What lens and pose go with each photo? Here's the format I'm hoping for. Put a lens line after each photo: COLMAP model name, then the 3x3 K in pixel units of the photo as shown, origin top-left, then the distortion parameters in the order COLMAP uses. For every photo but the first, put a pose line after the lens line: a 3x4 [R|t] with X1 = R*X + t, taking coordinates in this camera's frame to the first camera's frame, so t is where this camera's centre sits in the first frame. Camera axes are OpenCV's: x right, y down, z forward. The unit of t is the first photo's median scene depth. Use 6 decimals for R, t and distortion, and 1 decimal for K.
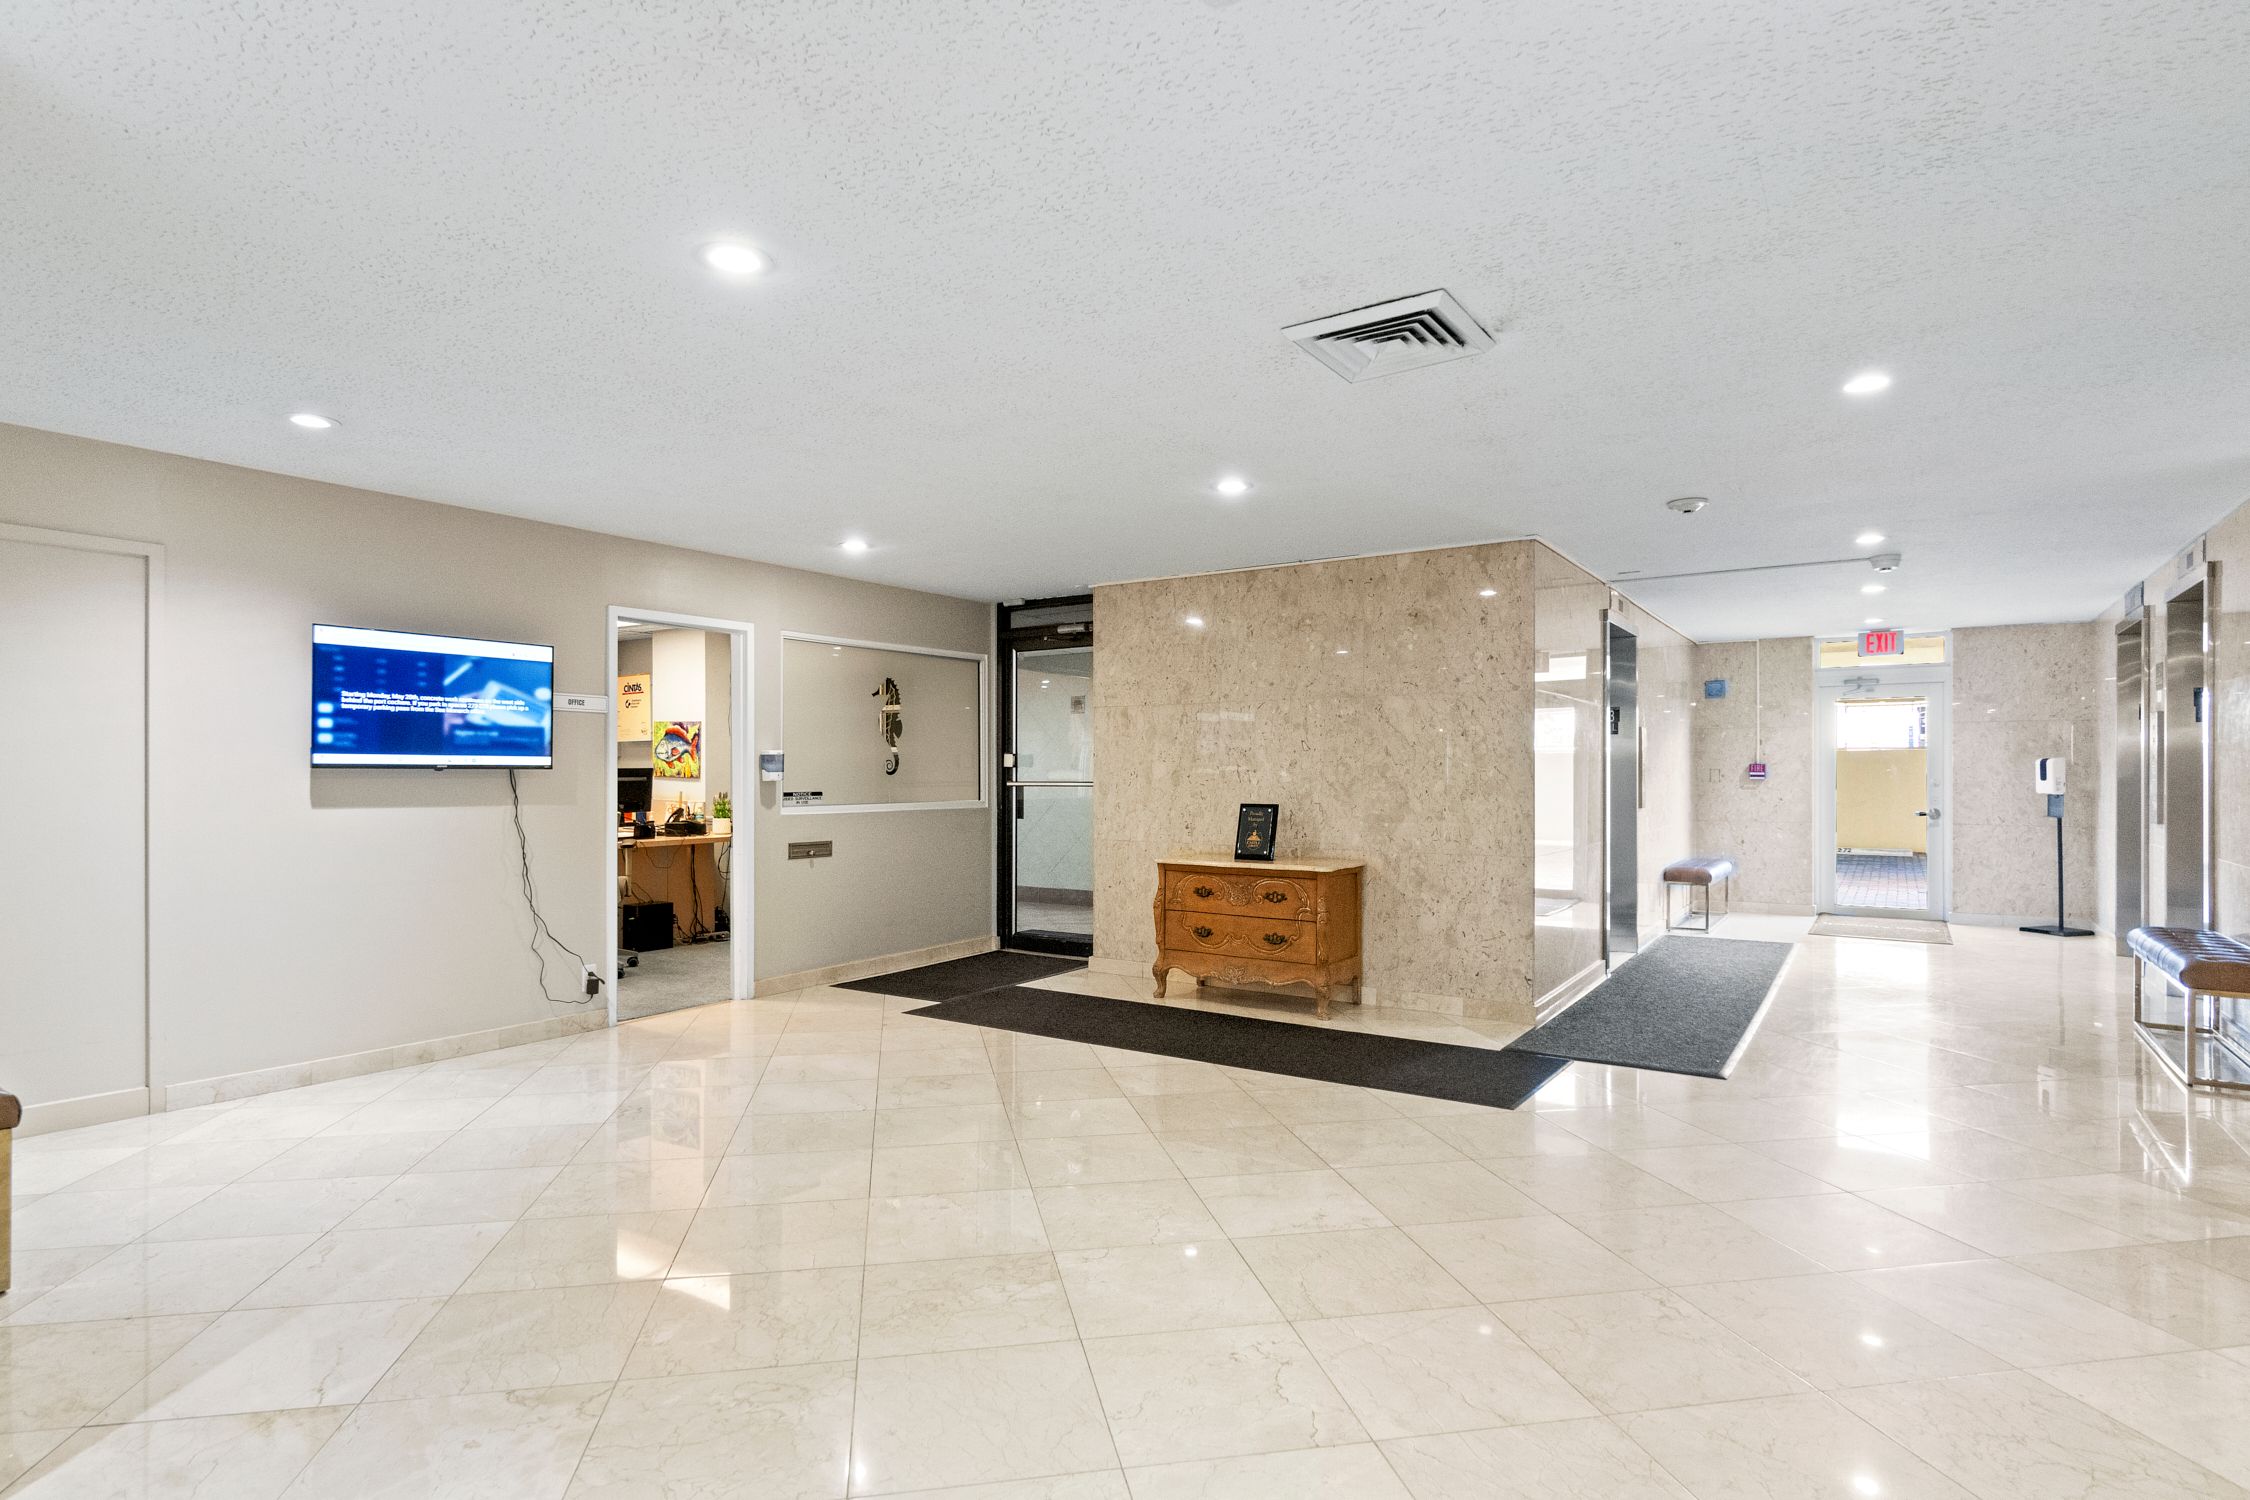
lens RADIAL K [[1126.0, 0, 1123.5], [0, 1126.0, 762.4], [0, 0, 1]] dist [0.000625, 0.000162]
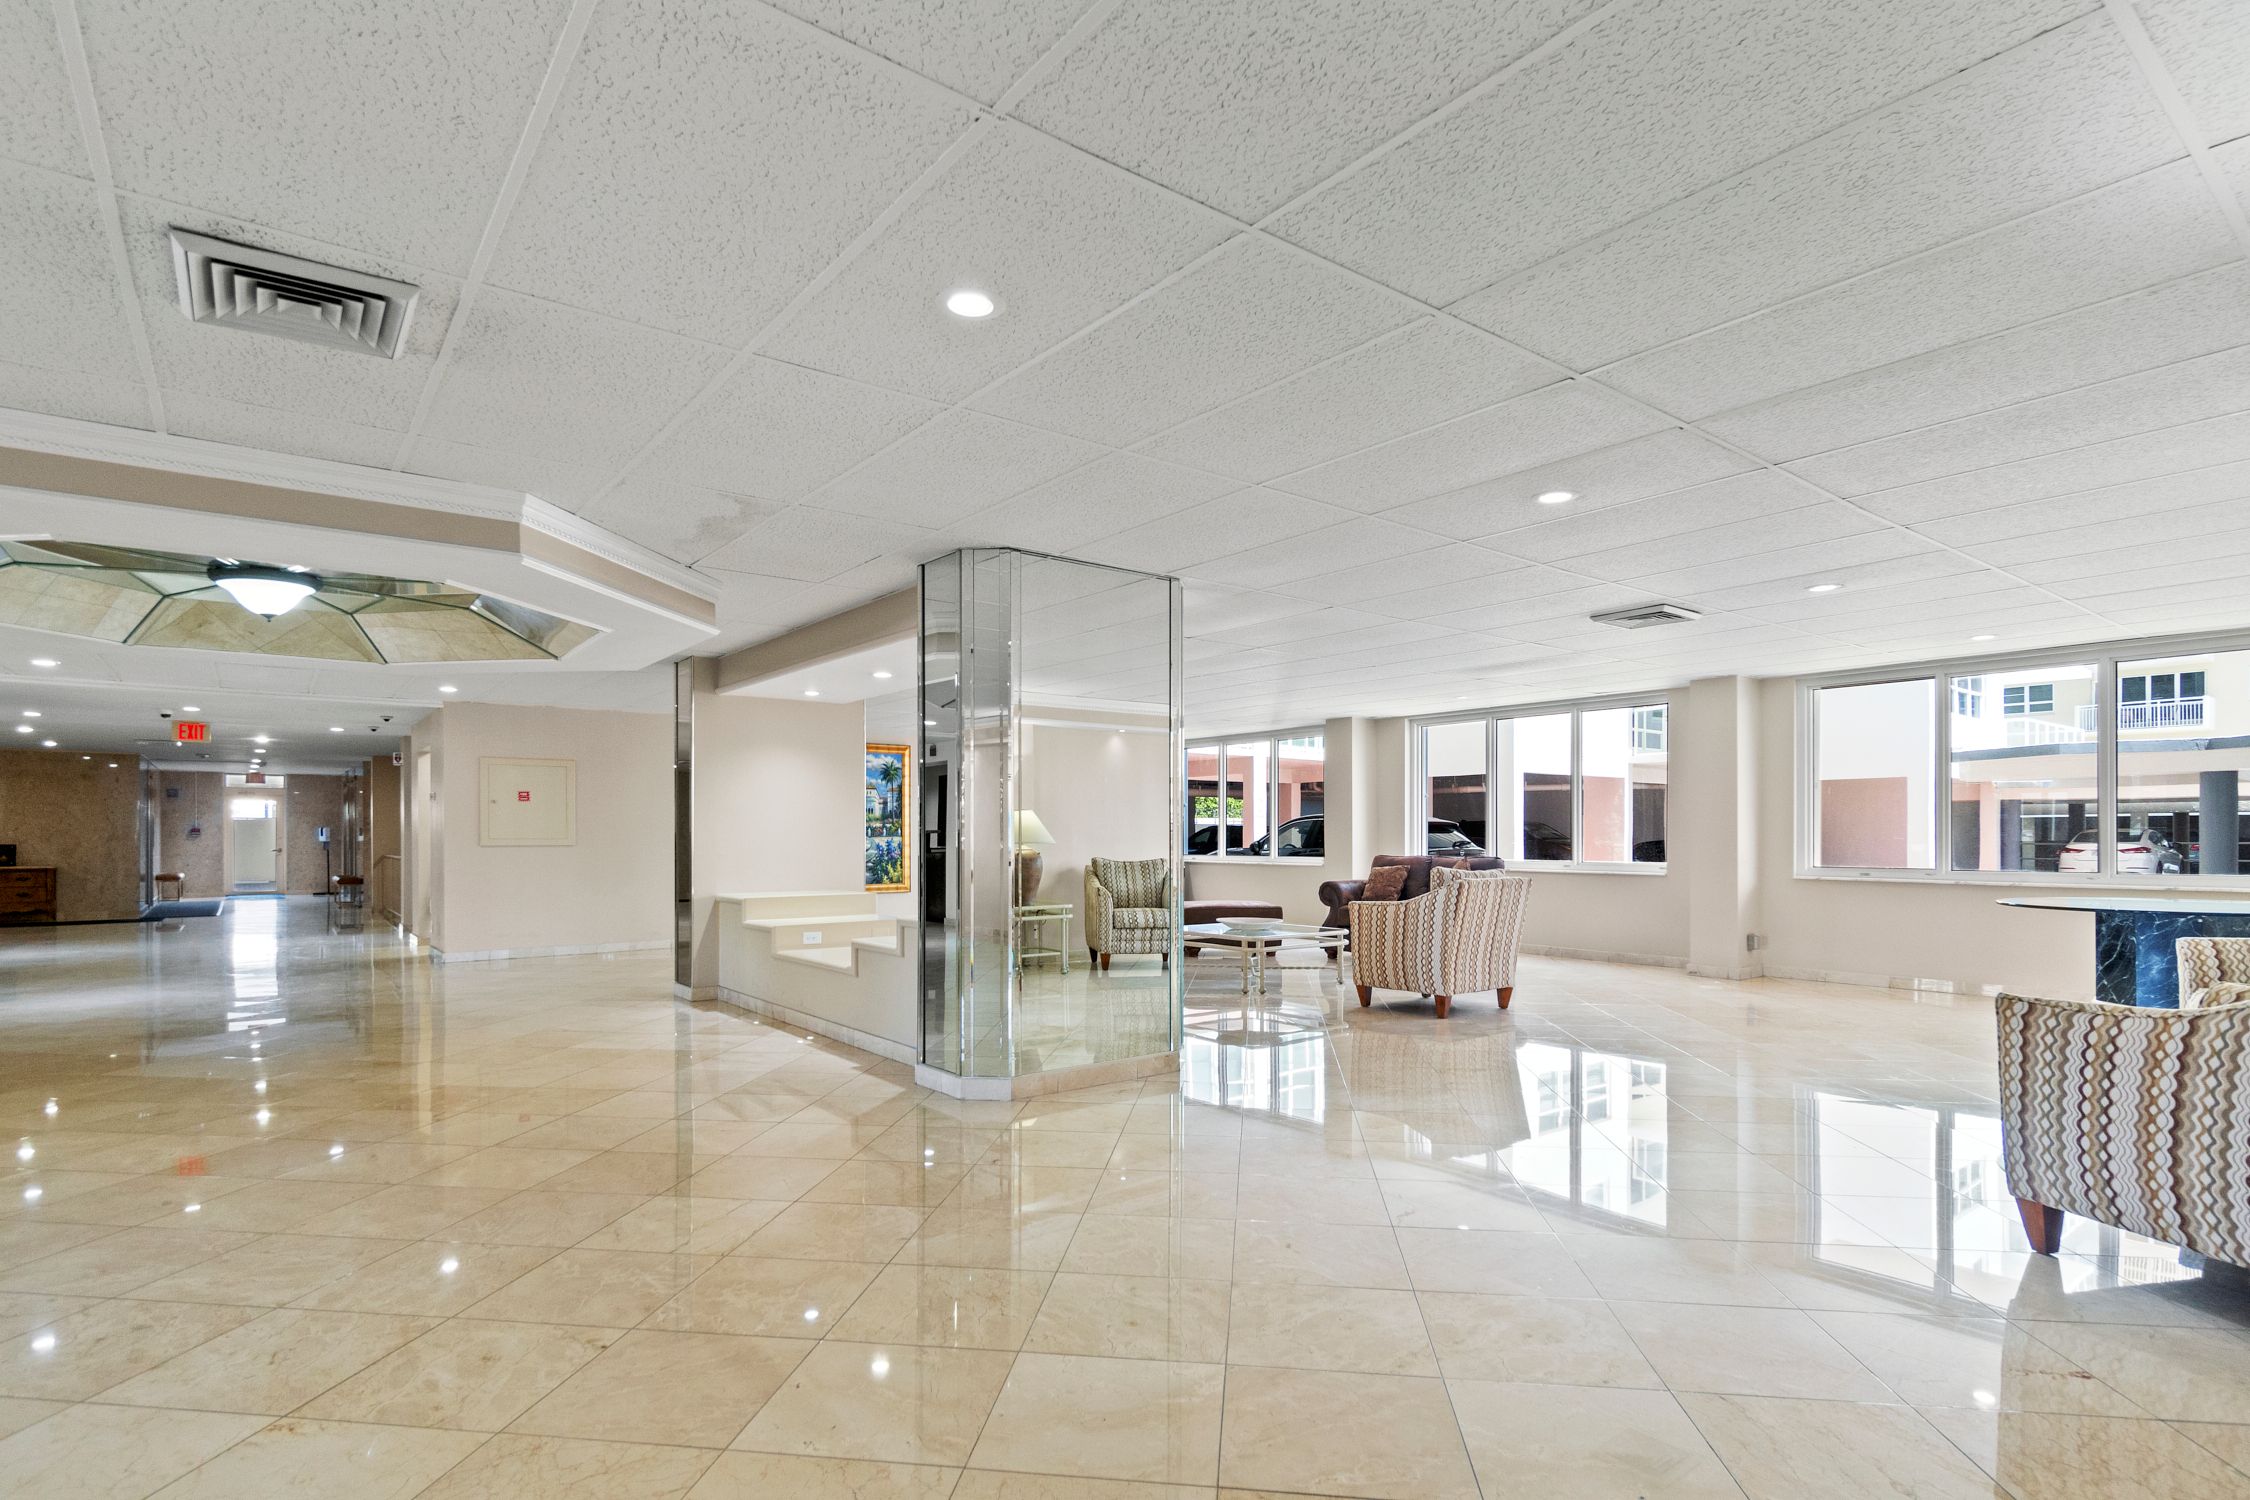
lens RADIAL K [[1126.0, 0, 1141.9], [0, 1126.0, 819.0], [0, 0, 1]] dist [0.000625, 0.000162]
pose [[0.291896, 0.012072, 0.956374, -1.559190], [-0.008653, 0.999913, -0.009981, -0.018681], [-0.956411, -0.005362, 0.291975, -2.192823]]
